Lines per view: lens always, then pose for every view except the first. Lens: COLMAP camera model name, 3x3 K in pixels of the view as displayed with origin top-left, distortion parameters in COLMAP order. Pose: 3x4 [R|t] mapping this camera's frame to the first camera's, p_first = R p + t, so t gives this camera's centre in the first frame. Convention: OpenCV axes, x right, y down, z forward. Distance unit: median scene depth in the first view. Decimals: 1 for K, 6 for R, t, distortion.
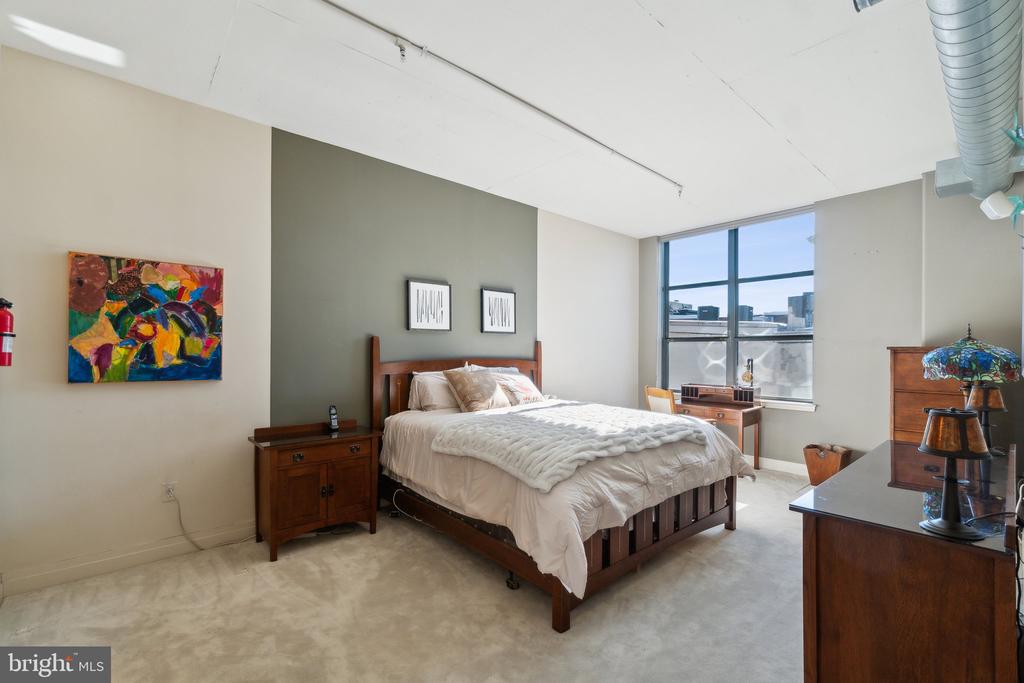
lens RADIAL K [[445.5, 0, 504.0], [0, 445.5, 347.6], [0, 0, 1]] dist [-0.002981, 0.002472]
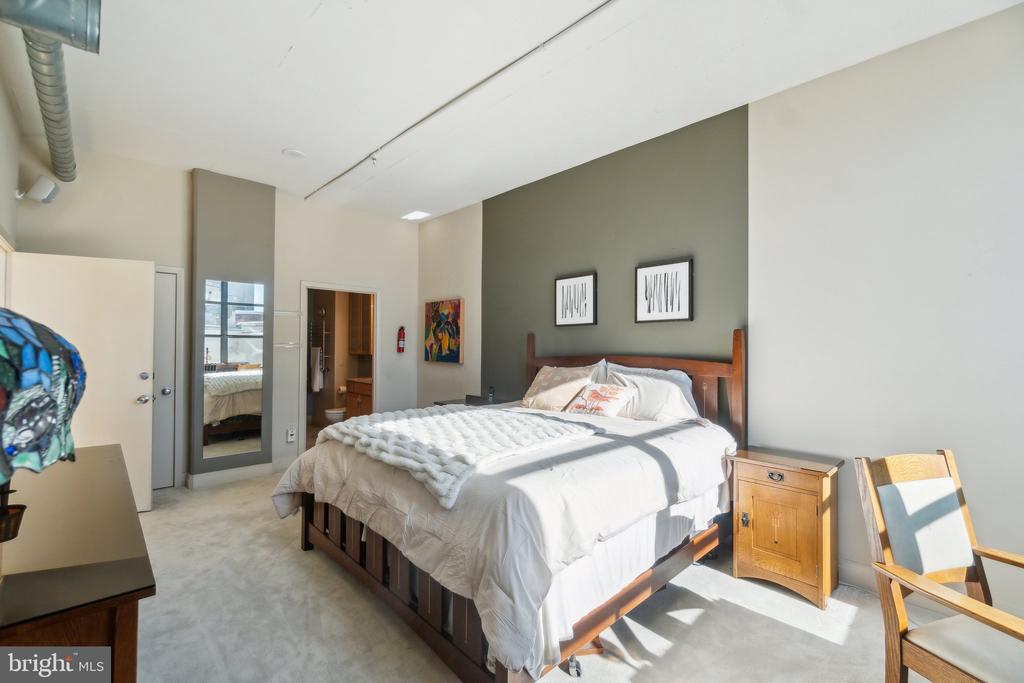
lens RADIAL K [[445.5, 0, 514.6], [0, 445.5, 340.5], [0, 0, 1]] dist [-0.002981, 0.002472]
pose [[0.046839, -0.015129, -0.998788, 1.046687], [0.007555, 0.999862, -0.014791, 0.010906], [0.998874, -0.006853, 0.046947, 1.066889]]
